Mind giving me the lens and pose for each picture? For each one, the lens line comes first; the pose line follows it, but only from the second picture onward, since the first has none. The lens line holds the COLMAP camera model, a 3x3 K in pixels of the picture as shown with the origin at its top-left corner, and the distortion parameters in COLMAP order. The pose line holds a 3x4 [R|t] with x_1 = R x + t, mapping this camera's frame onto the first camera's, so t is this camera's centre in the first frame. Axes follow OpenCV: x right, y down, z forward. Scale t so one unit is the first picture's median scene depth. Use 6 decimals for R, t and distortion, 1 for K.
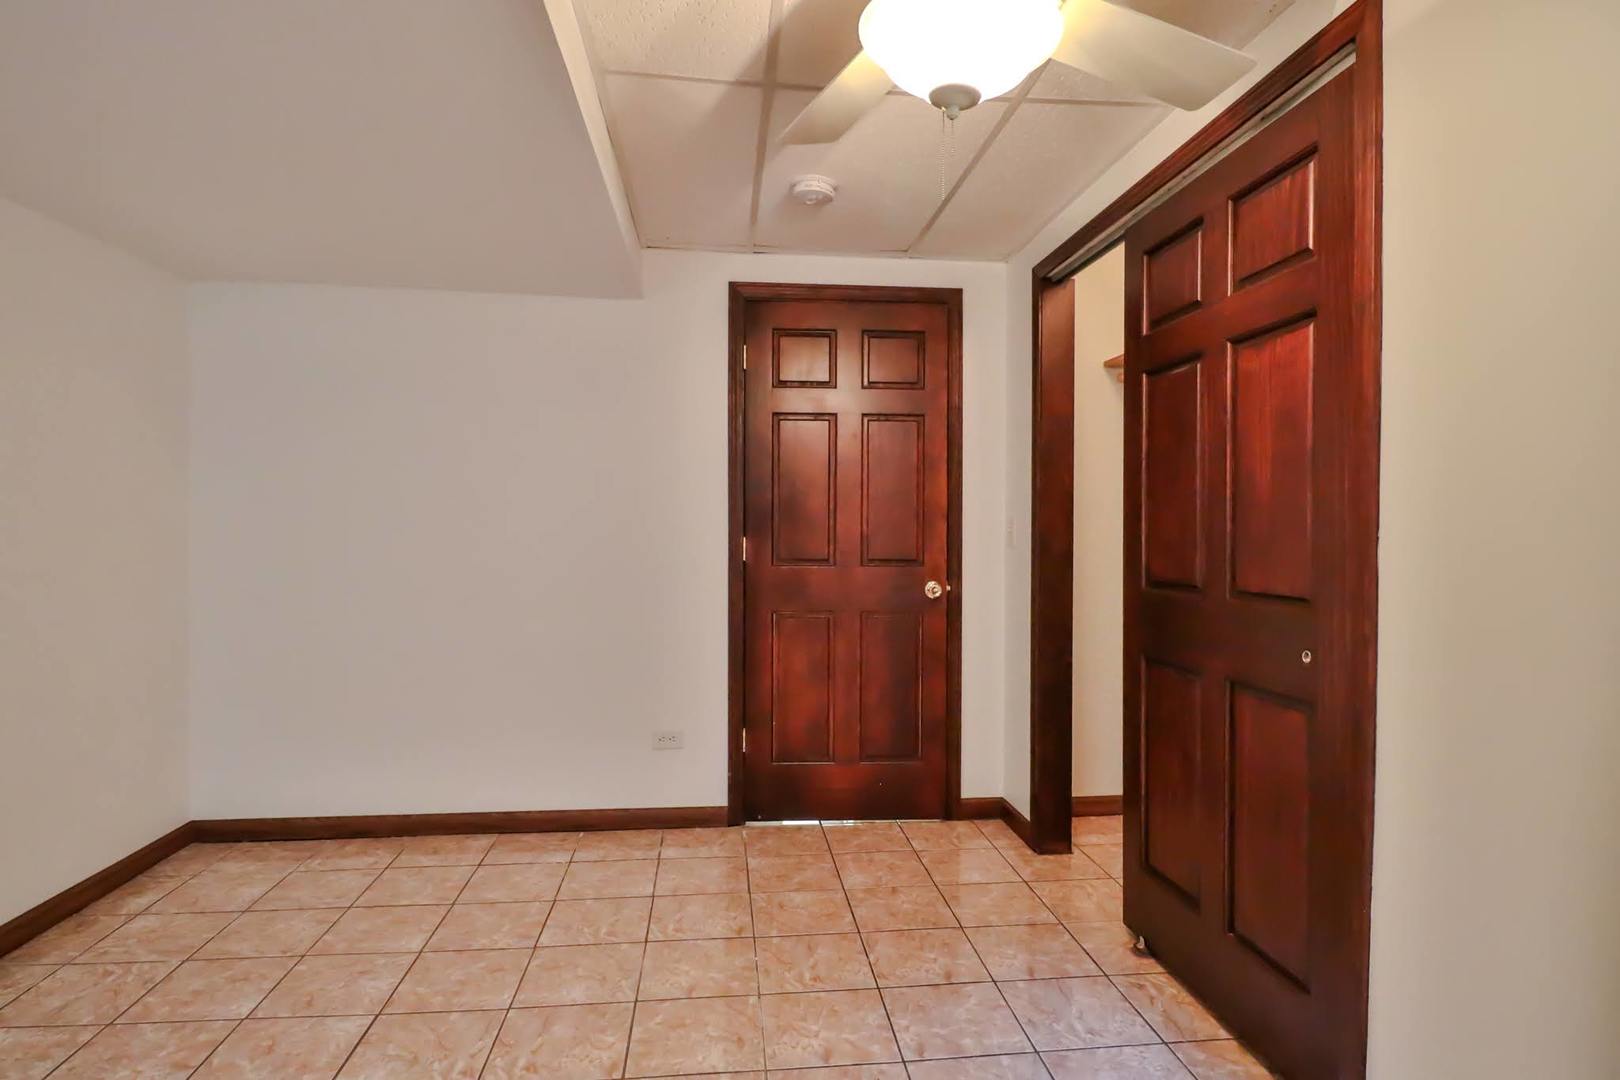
lens RADIAL K [[831.9, 0, 808.5], [0, 831.9, 533.5], [0, 0, 1]] dist [-0.035956, 0.000158]
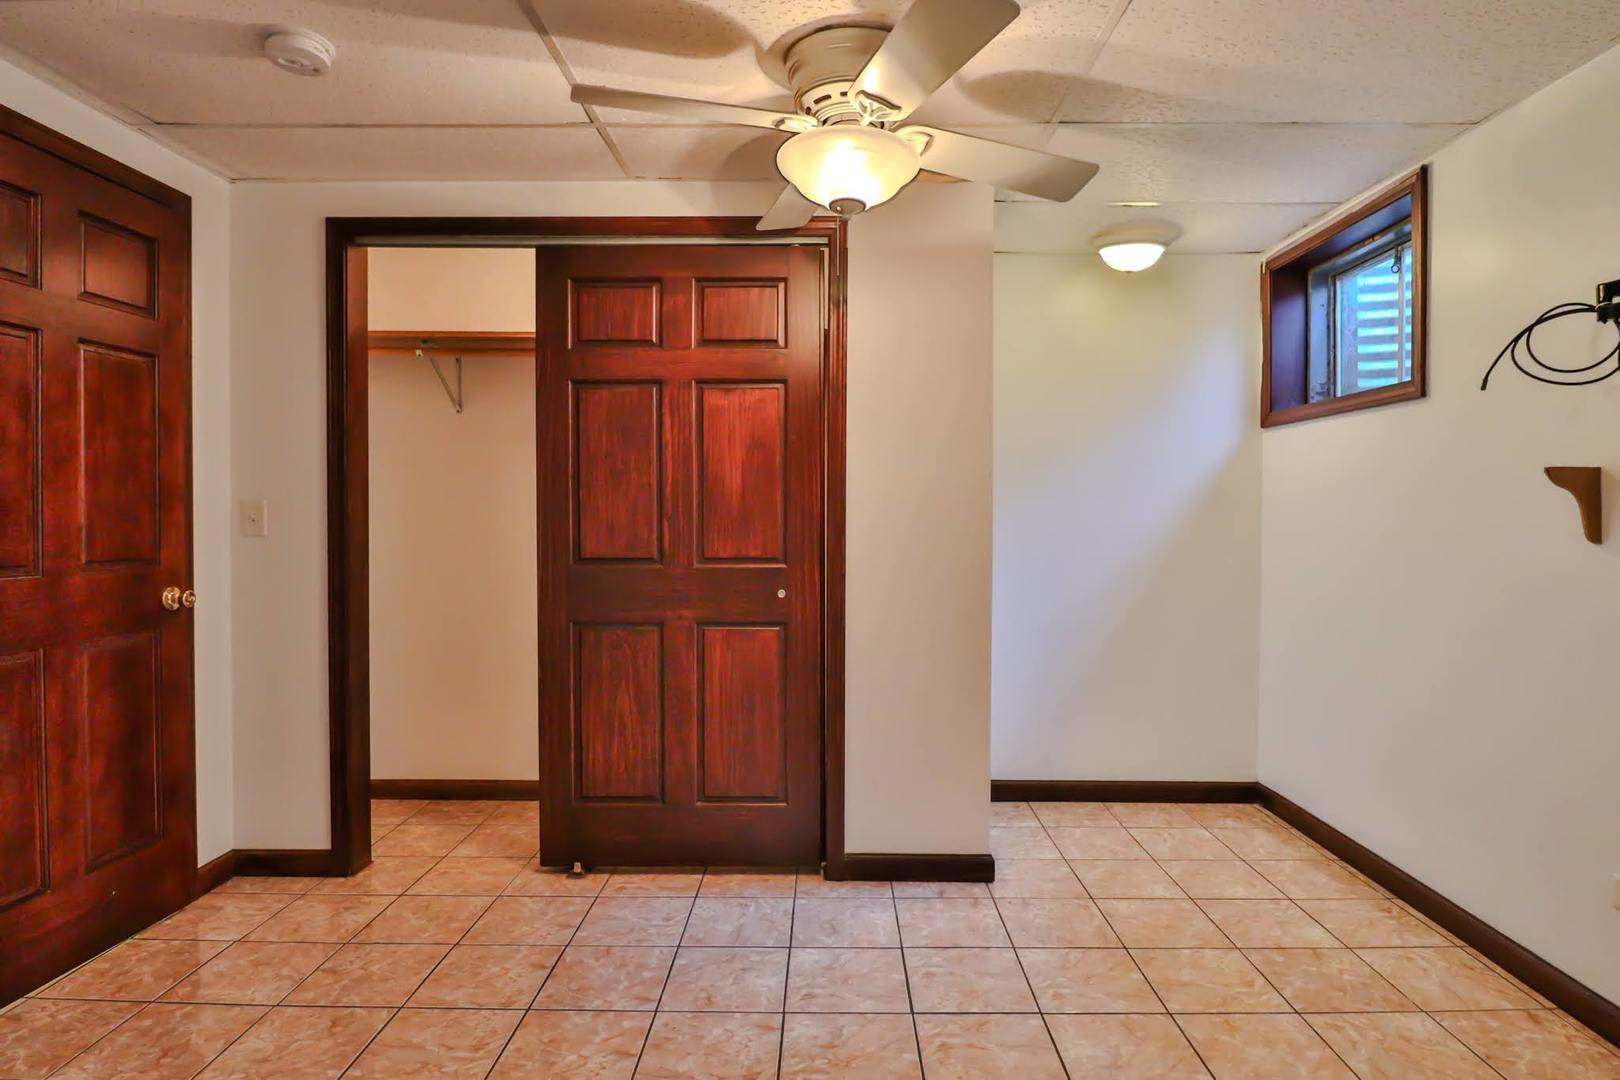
lens RADIAL K [[831.9, 0, 808.5], [0, 831.9, 533.5], [0, 0, 1]] dist [-0.035956, 0.000158]
pose [[0.125650, -0.016577, 0.991936, -0.671158], [0.006951, 0.999851, 0.015829, 0.004595], [-0.992050, 0.004906, 0.125746, 0.489605]]
